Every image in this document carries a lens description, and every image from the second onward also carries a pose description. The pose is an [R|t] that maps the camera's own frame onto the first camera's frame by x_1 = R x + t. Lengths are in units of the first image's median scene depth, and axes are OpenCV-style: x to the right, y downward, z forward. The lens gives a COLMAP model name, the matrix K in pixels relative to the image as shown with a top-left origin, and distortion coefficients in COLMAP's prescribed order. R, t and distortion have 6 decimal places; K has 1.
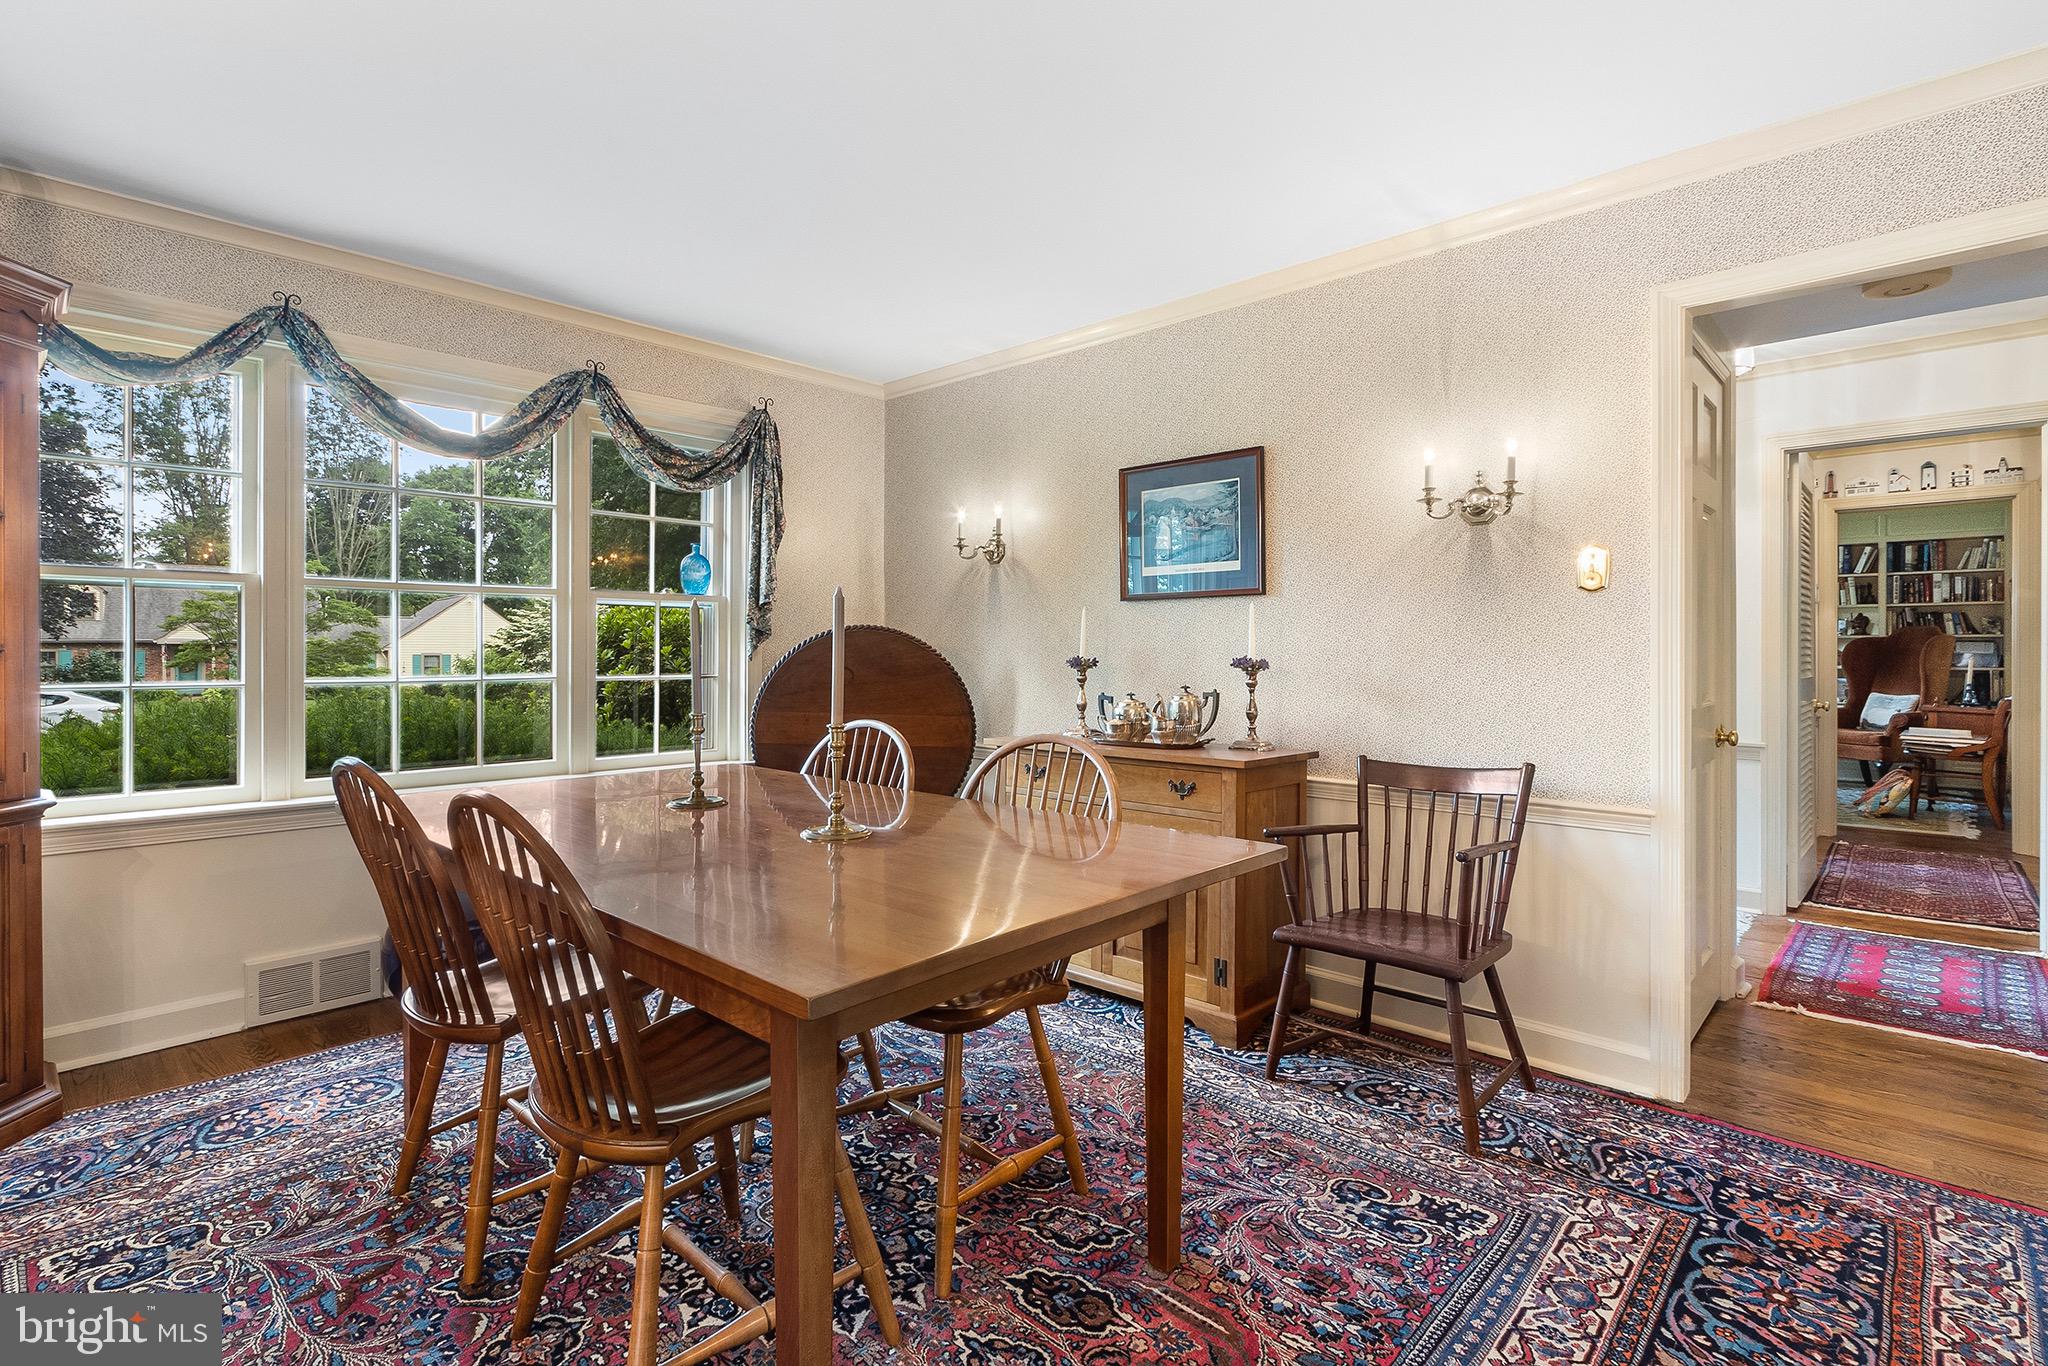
lens RADIAL K [[941.5, 0, 1016.1], [0, 941.5, 647.4], [0, 0, 1]] dist [-0.001880, -0.000283]
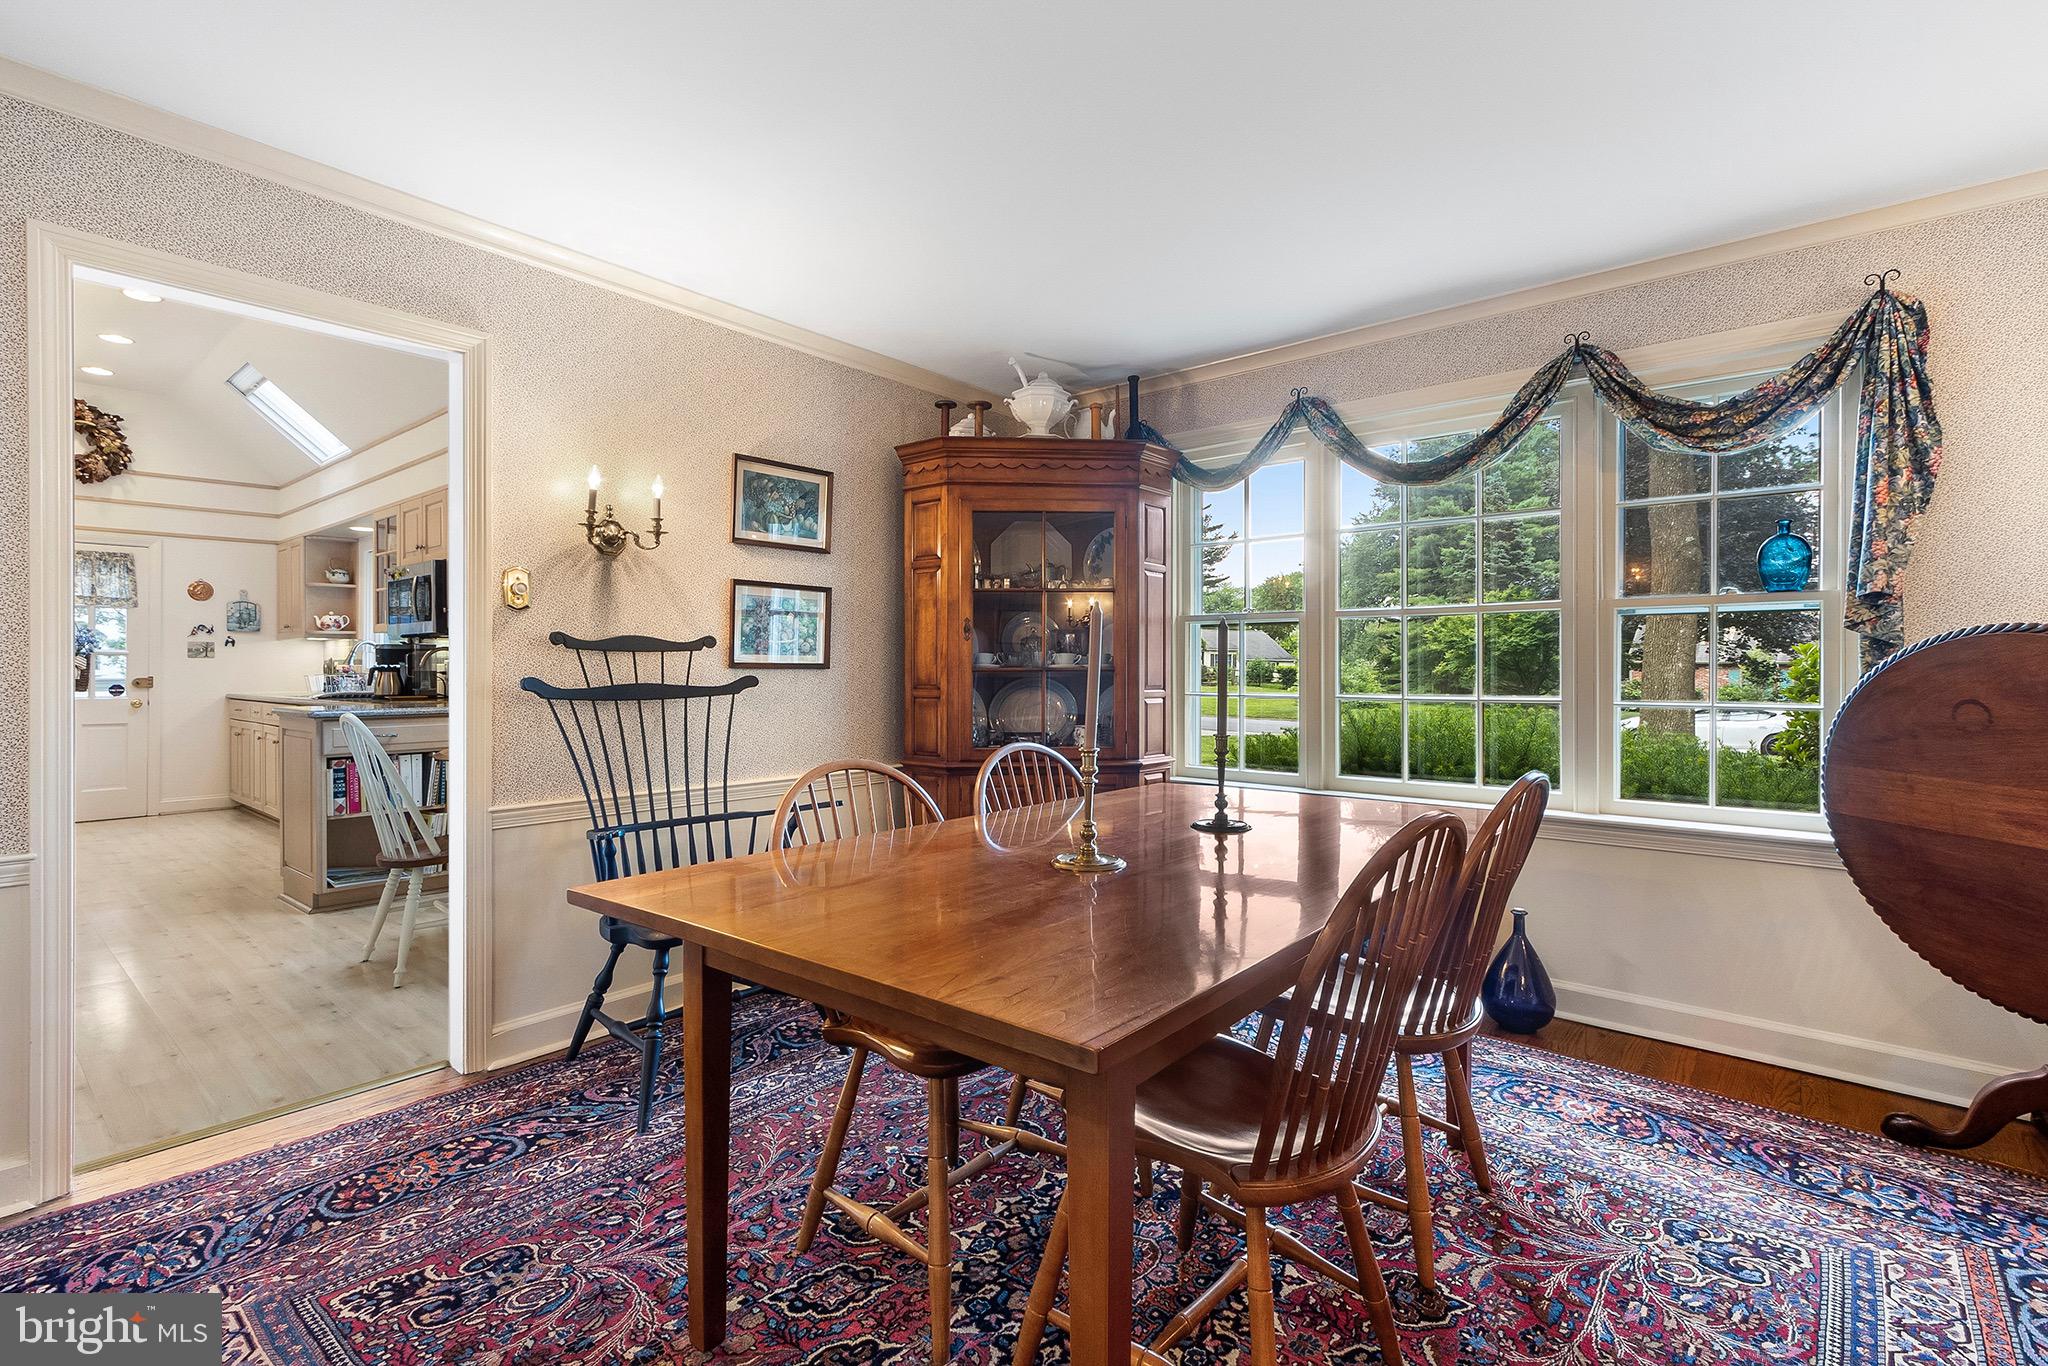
lens RADIAL K [[960.6, 0, 1009.9], [0, 960.6, 677.1], [0, 0, 1]] dist [0.002150, 0.000126]
pose [[0.056677, 0.004047, -0.998384, 0.361043], [0.001053, 0.999991, 0.004114, 0.003979], [0.998392, -0.001285, 0.056672, 0.396654]]
